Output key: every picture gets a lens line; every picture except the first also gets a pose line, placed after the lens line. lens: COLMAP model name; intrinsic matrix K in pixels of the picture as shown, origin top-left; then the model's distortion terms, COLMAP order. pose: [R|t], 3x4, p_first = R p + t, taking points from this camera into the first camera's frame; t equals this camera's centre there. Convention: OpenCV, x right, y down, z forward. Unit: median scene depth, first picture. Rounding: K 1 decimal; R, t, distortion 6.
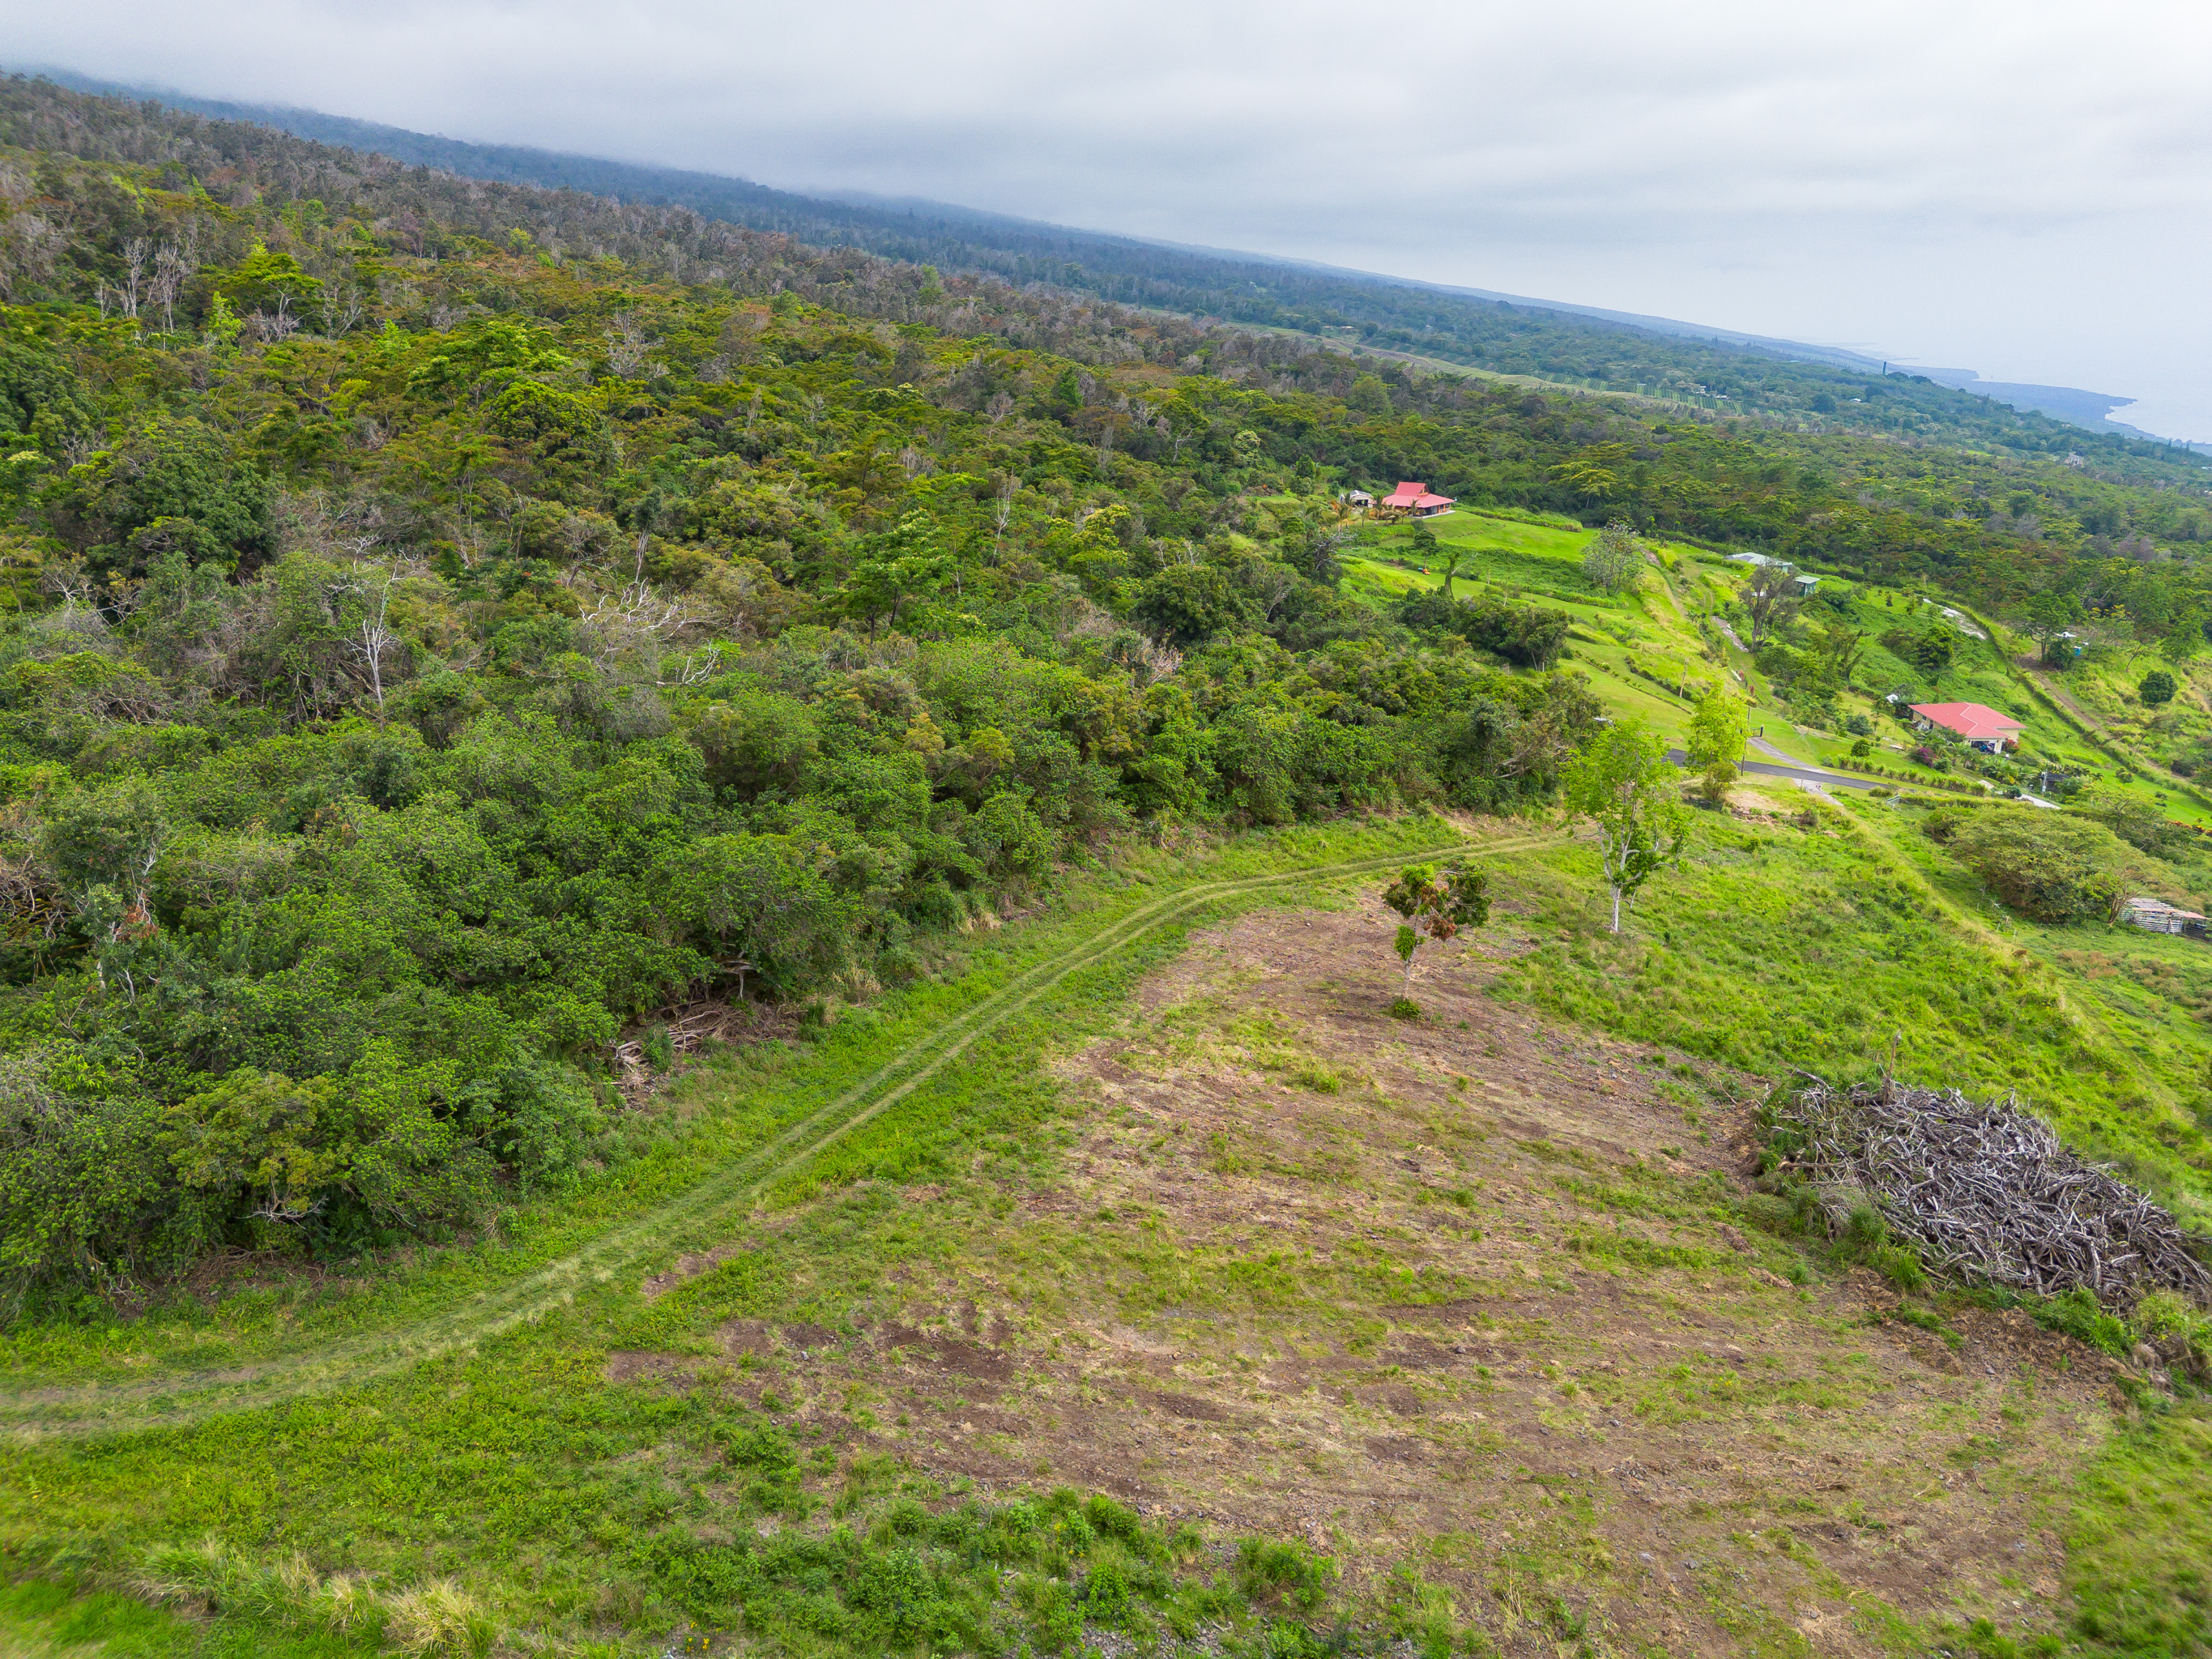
lens RADIAL K [[1568.0, 0, 1116.0], [0, 1568.0, 823.2], [0, 0, 1]] dist [0.093669, -0.099782]
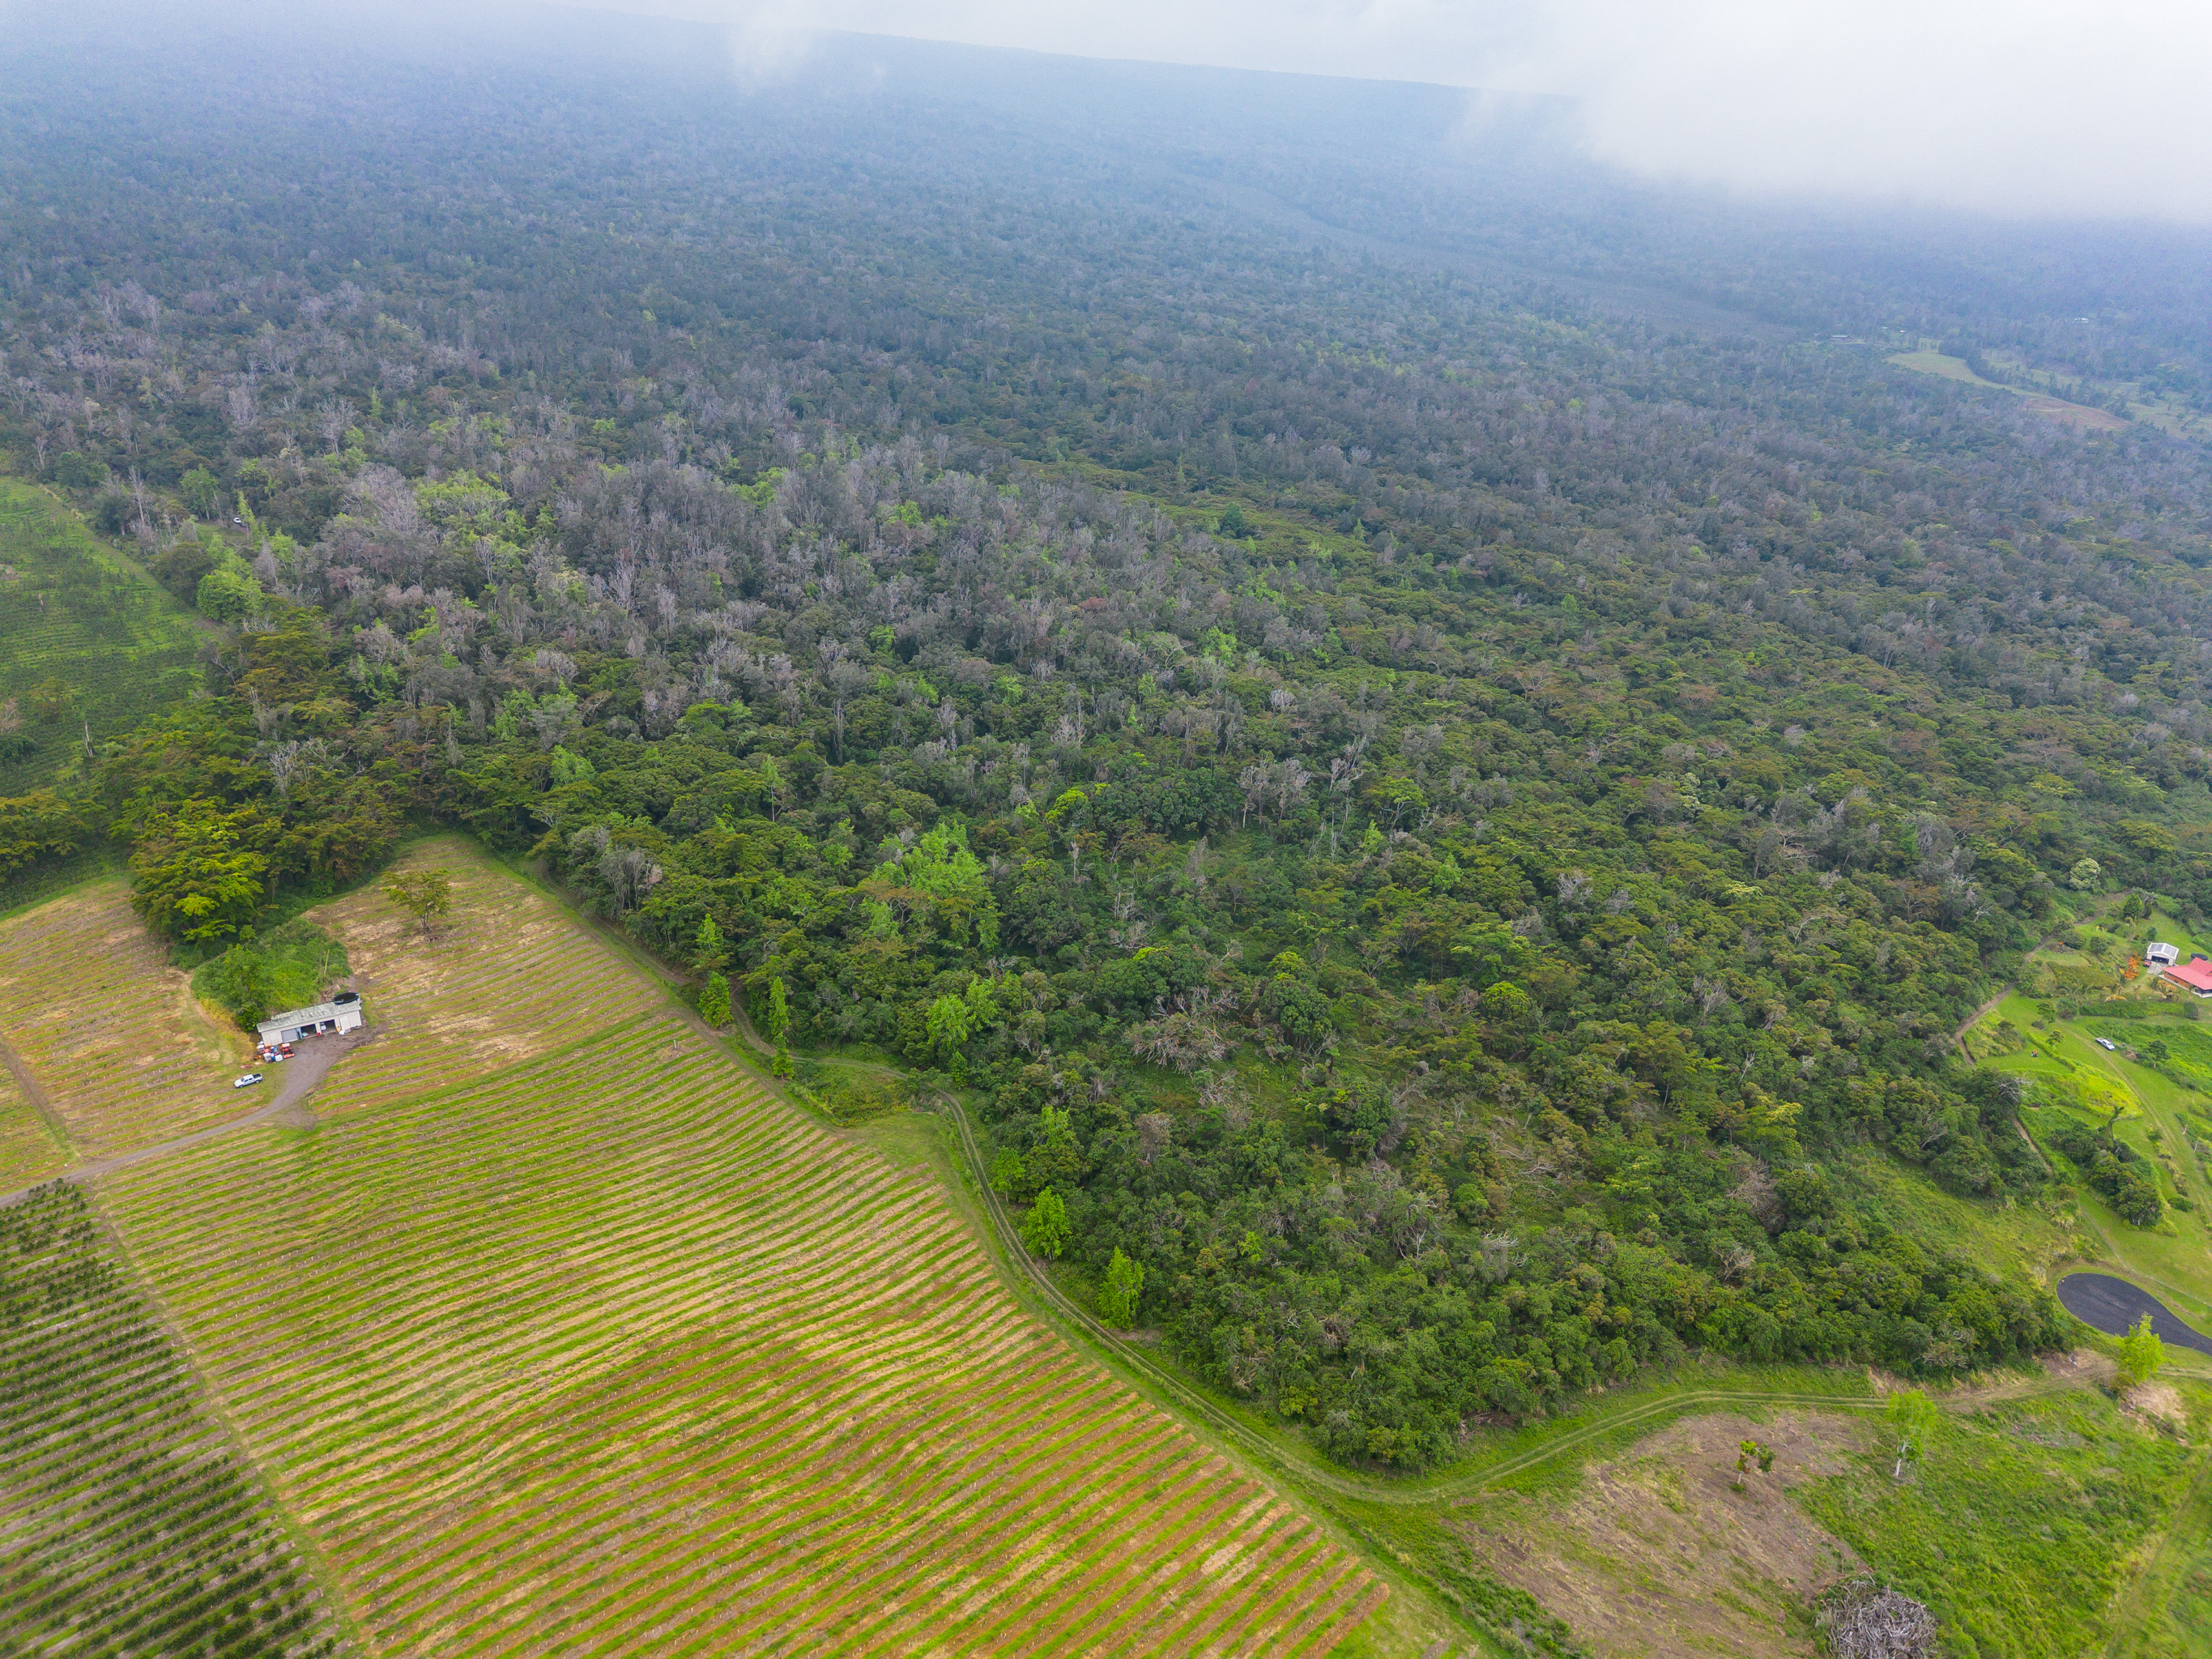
lens RADIAL K [[1568.0, 0, 1116.0], [0, 1568.0, 823.2], [0, 0, 1]] dist [0.093669, -0.099782]
pose [[0.816048, 0.193532, -0.544621, 0.755628], [-0.176520, 0.980706, 0.084001, -1.350766], [0.550370, 0.027588, 0.834465, -2.494912]]
